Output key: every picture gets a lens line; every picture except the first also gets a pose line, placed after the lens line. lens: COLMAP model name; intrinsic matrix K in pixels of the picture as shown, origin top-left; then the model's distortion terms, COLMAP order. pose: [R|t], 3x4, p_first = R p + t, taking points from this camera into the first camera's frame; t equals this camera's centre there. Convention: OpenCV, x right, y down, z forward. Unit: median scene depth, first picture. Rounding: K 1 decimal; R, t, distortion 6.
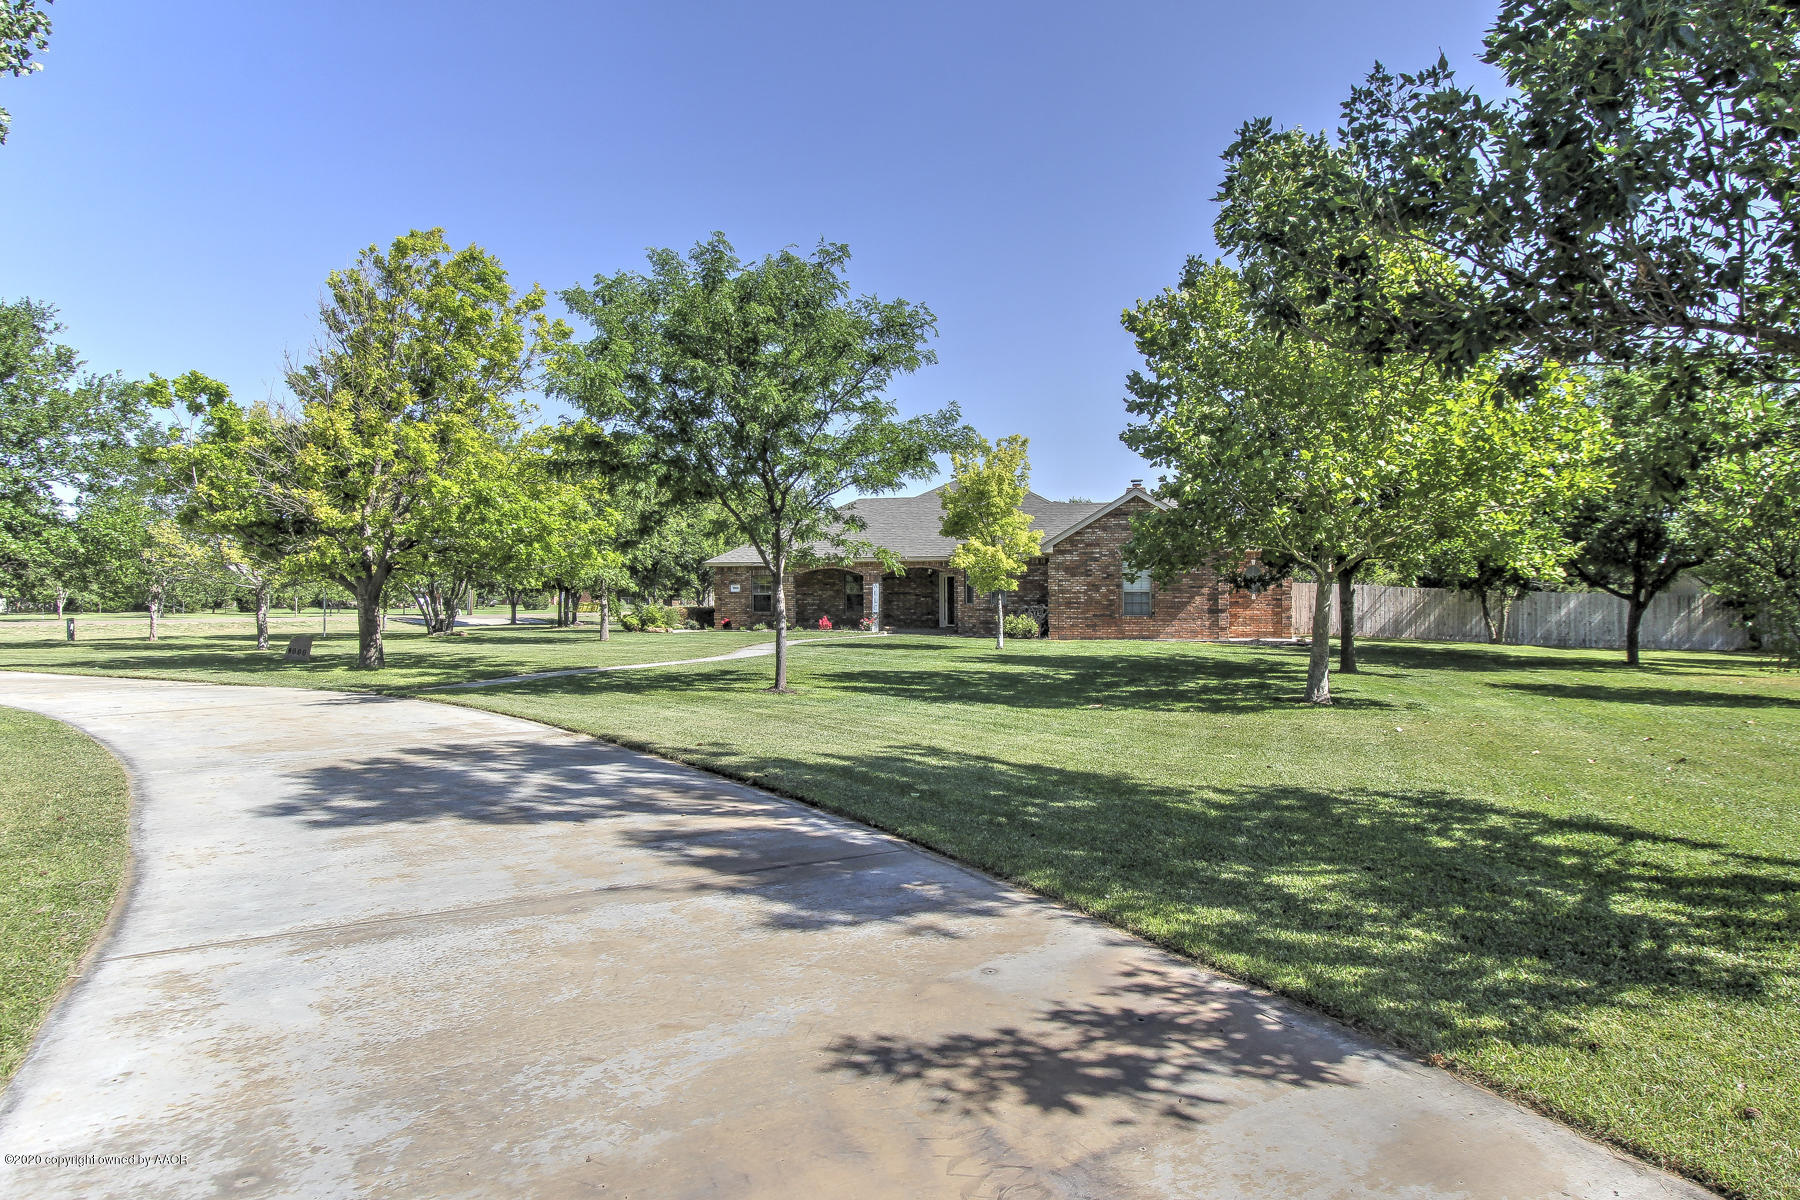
lens RADIAL K [[1034.0, 0, 900.1], [0, 1034.0, 601.1], [0, 0, 1]] dist [0.015939, 0.002081]
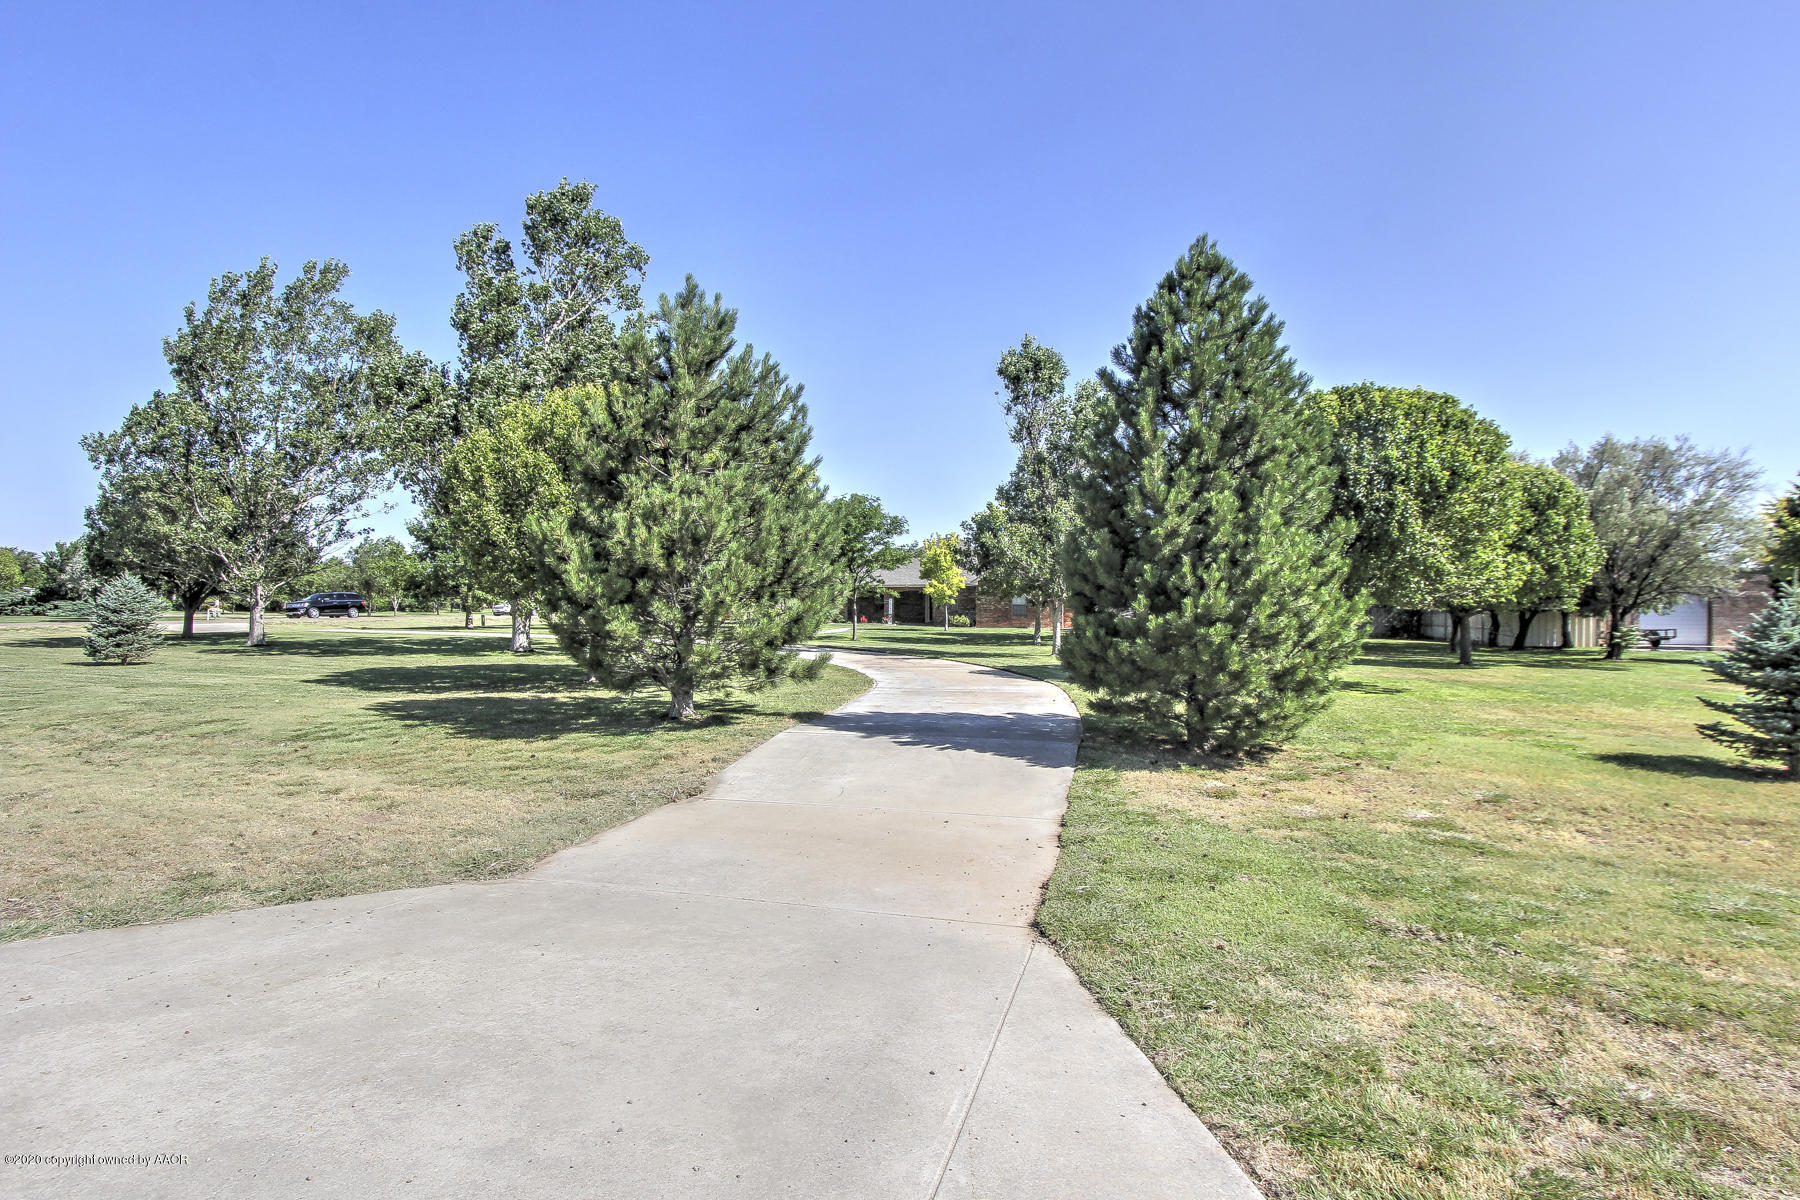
lens RADIAL K [[888.0, 0, 900.5], [0, 888.0, 601.6], [0, 0, 1]] dist [0.000929, 0.000226]
pose [[0.999799, 0.010094, -0.017329, 0.032047], [-0.010166, 0.999940, -0.004061, -0.006970], [0.017287, 0.004236, 0.999842, -0.877562]]
